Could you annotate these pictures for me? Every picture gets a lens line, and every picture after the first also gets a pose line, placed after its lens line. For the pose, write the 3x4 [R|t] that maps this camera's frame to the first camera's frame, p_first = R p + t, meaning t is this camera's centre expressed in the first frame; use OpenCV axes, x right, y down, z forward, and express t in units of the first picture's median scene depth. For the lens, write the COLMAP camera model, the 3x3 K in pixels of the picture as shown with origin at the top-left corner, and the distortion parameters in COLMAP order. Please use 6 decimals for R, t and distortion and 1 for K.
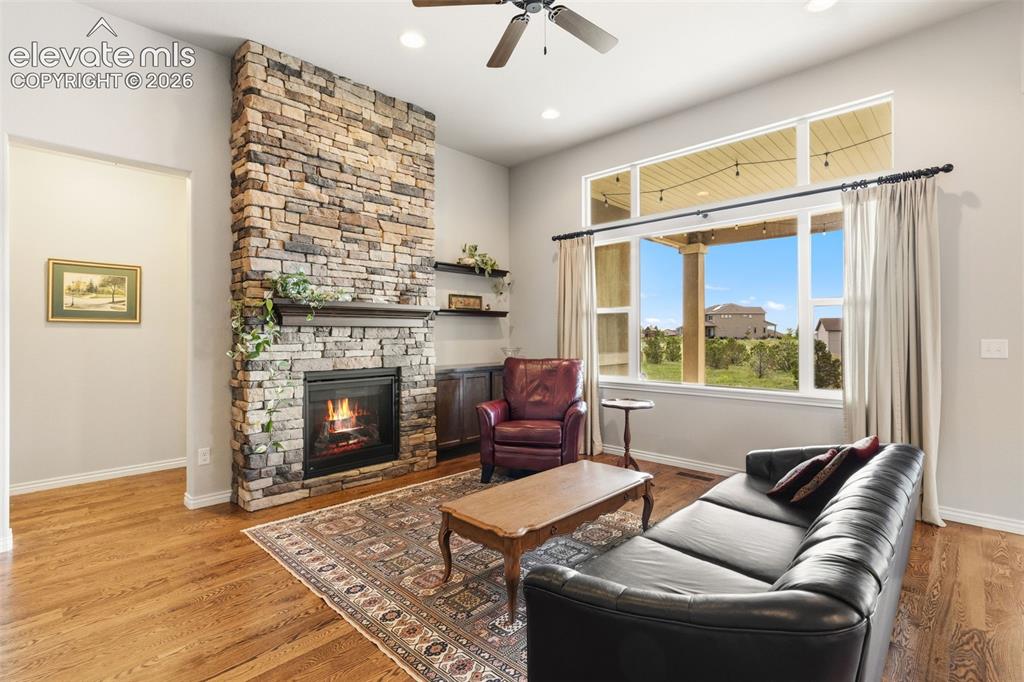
lens RADIAL K [[481.0, 0, 510.3], [0, 481.0, 333.4], [0, 0, 1]] dist [-0.003758, -0.000154]
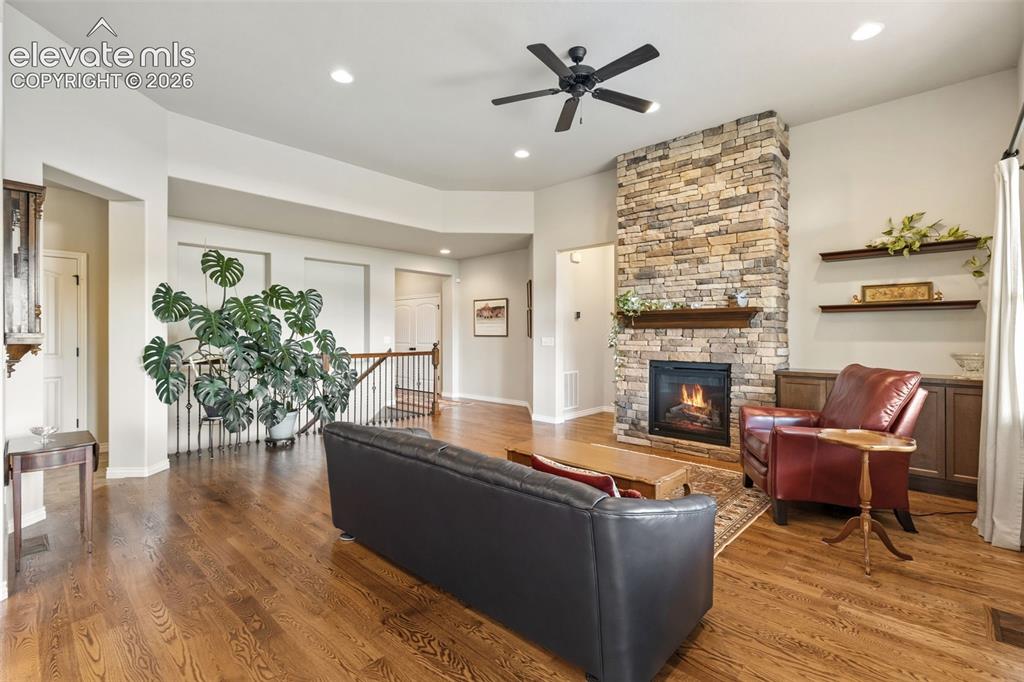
lens RADIAL K [[459.9, 0, 510.4], [0, 459.9, 335.7], [0, 0, 1]] dist [-0.000854, 0.000061]
pose [[0.014937, 0.005034, -0.999876, 0.907288], [0.001179, 0.999987, 0.005053, -0.000733], [0.999888, -0.001255, 0.014931, 0.529003]]
